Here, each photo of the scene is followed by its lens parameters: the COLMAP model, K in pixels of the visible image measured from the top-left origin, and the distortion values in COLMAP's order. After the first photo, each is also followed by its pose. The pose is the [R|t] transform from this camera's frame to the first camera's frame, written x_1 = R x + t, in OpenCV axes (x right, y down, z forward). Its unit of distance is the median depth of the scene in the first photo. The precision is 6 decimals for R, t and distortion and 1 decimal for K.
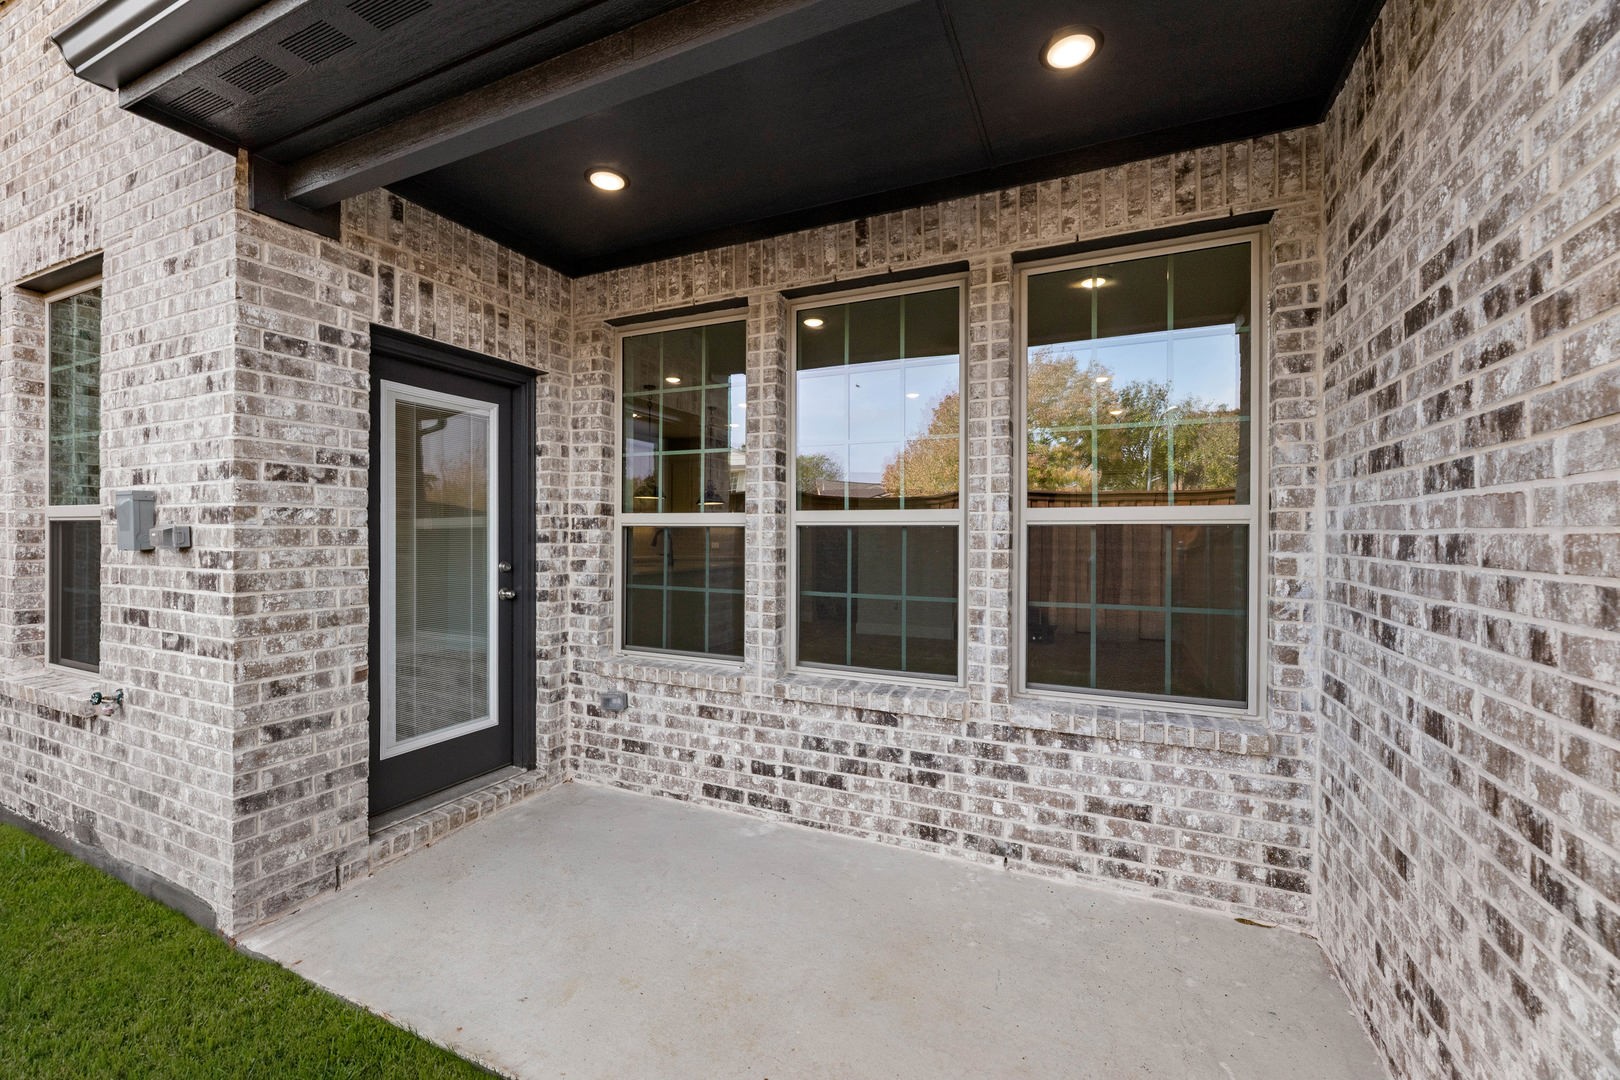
lens RADIAL K [[650.8, 0, 809.0], [0, 650.8, 535.4], [0, 0, 1]] dist [-0.001718, 0.000410]
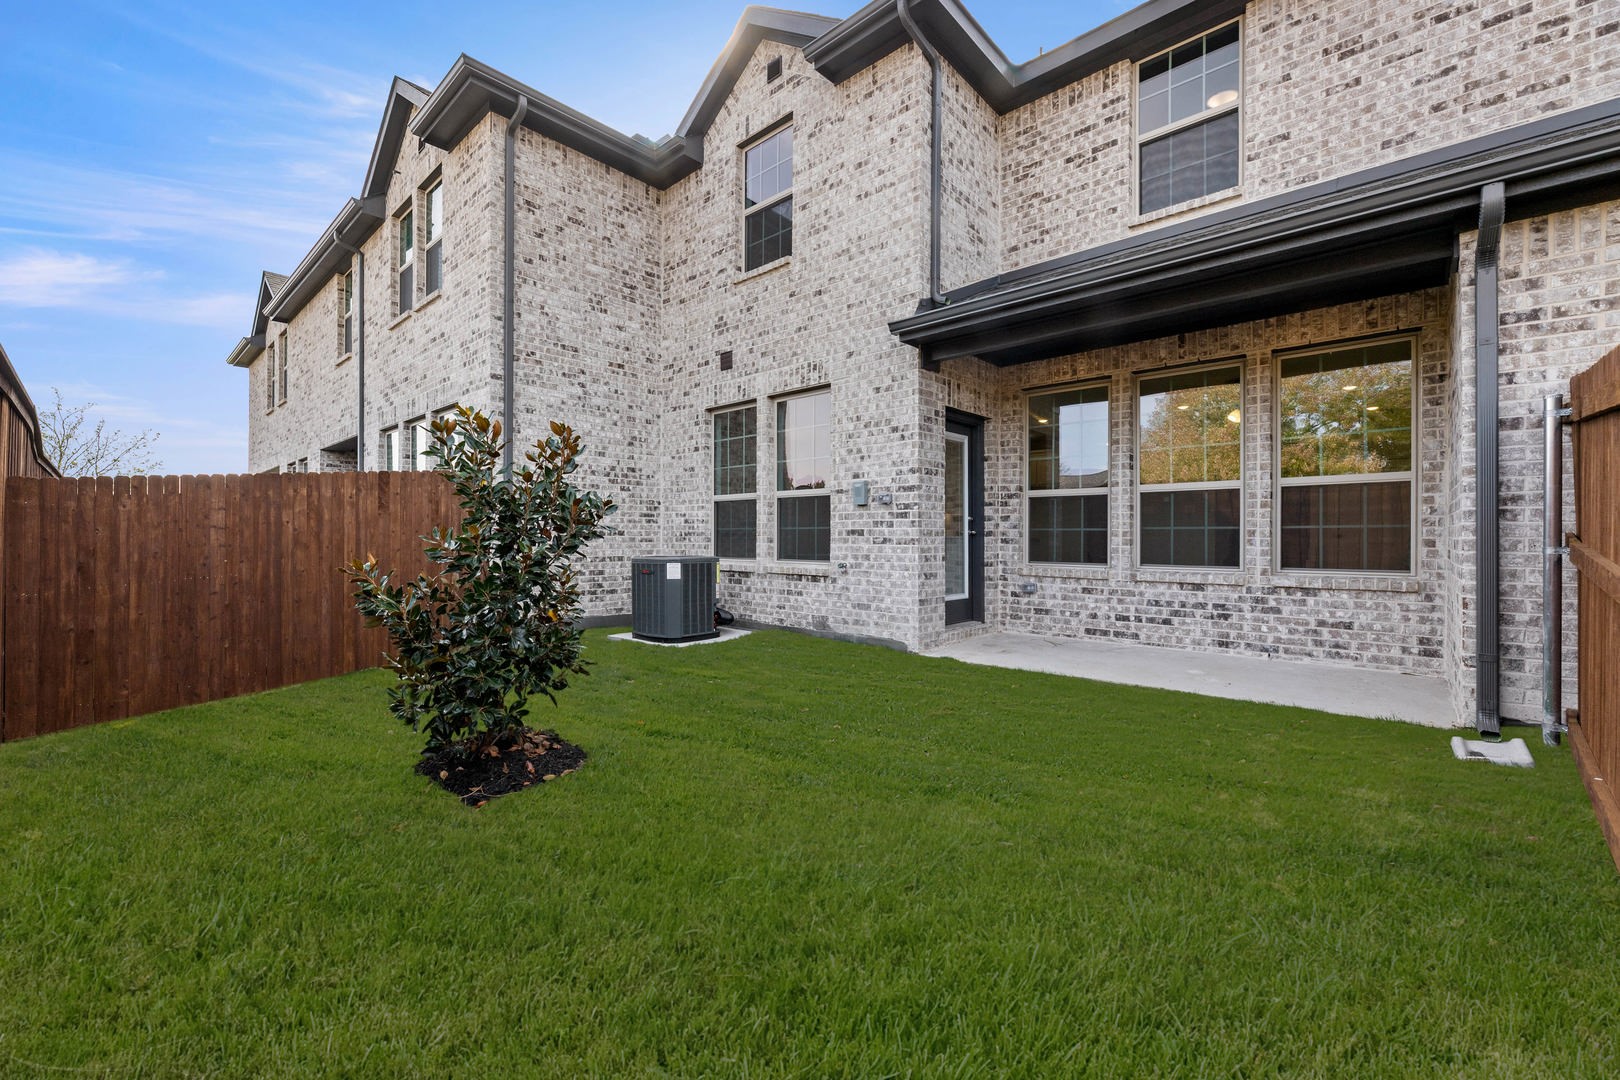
lens RADIAL K [[650.8, 0, 807.8], [0, 650.8, 538.4], [0, 0, 1]] dist [-0.001718, 0.000410]
pose [[0.952328, -0.002336, -0.305069, -0.438811], [0.001493, 0.999994, -0.002995, 0.148472], [0.305074, 0.002397, 0.952326, -1.340848]]
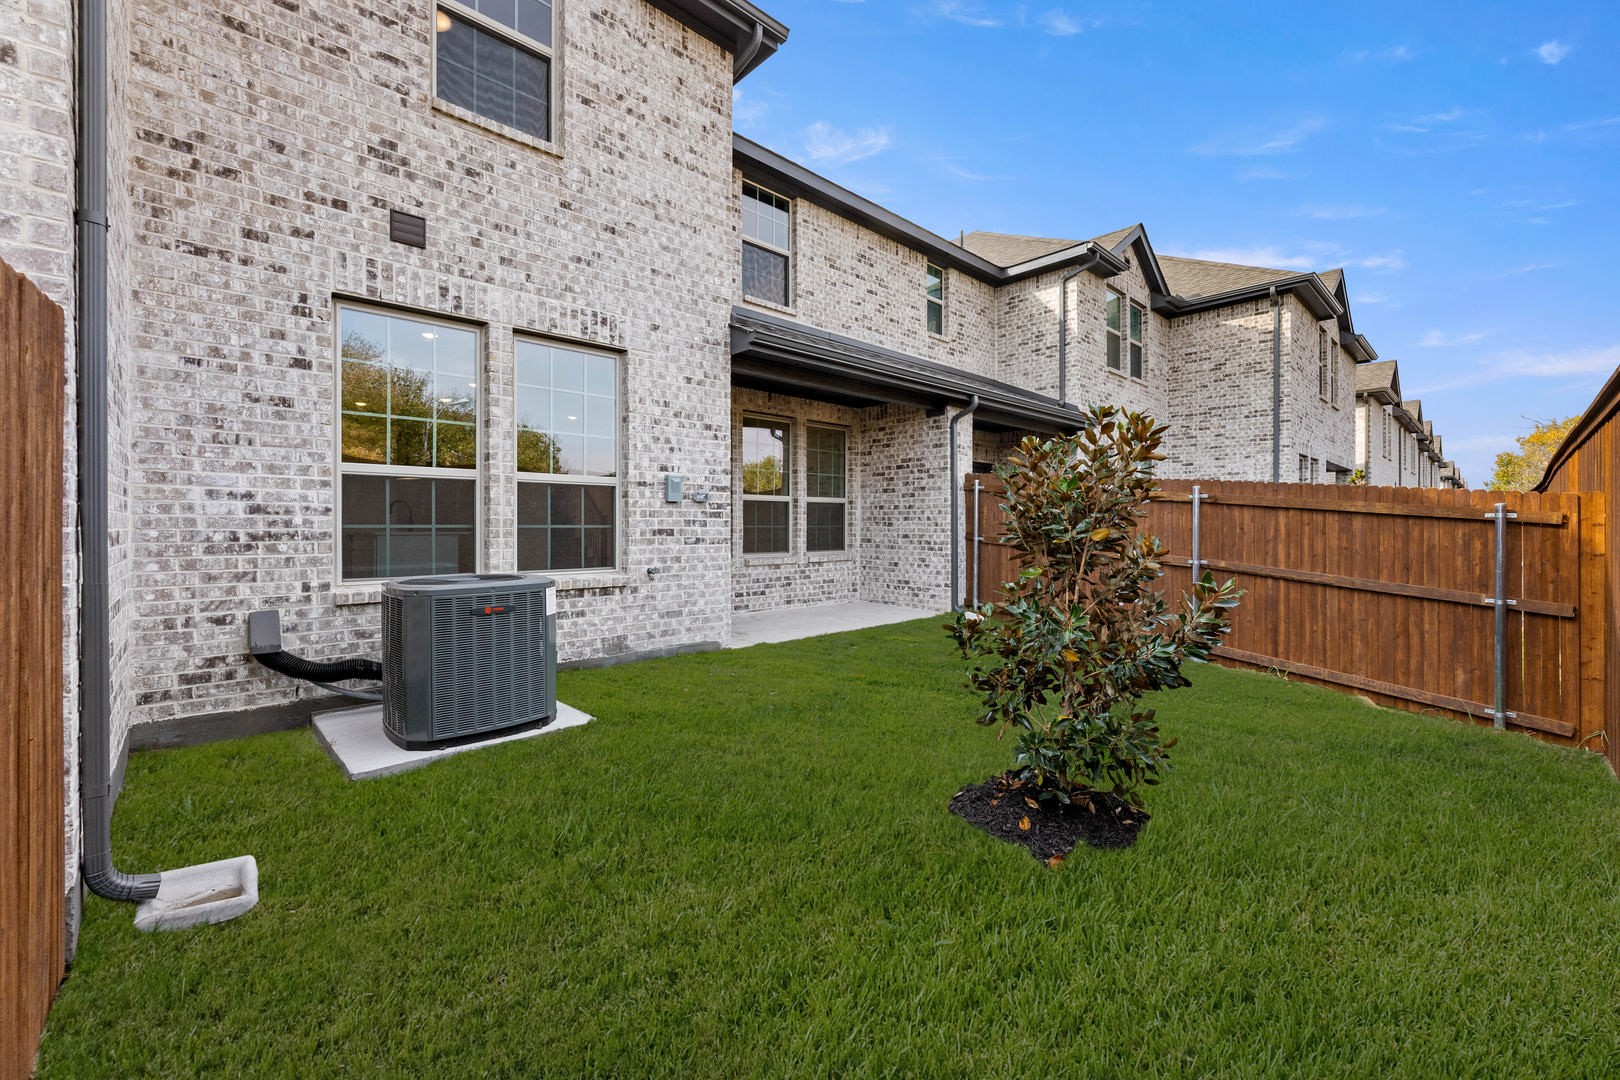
lens RADIAL K [[650.8, 0, 799.0], [0, 650.8, 527.5], [0, 0, 1]] dist [-0.001718, 0.000410]
pose [[0.395524, -0.007307, 0.918426, -2.741956], [0.002206, 0.999973, 0.007006, 0.091140], [-0.918453, -0.000745, 0.395530, -0.266089]]
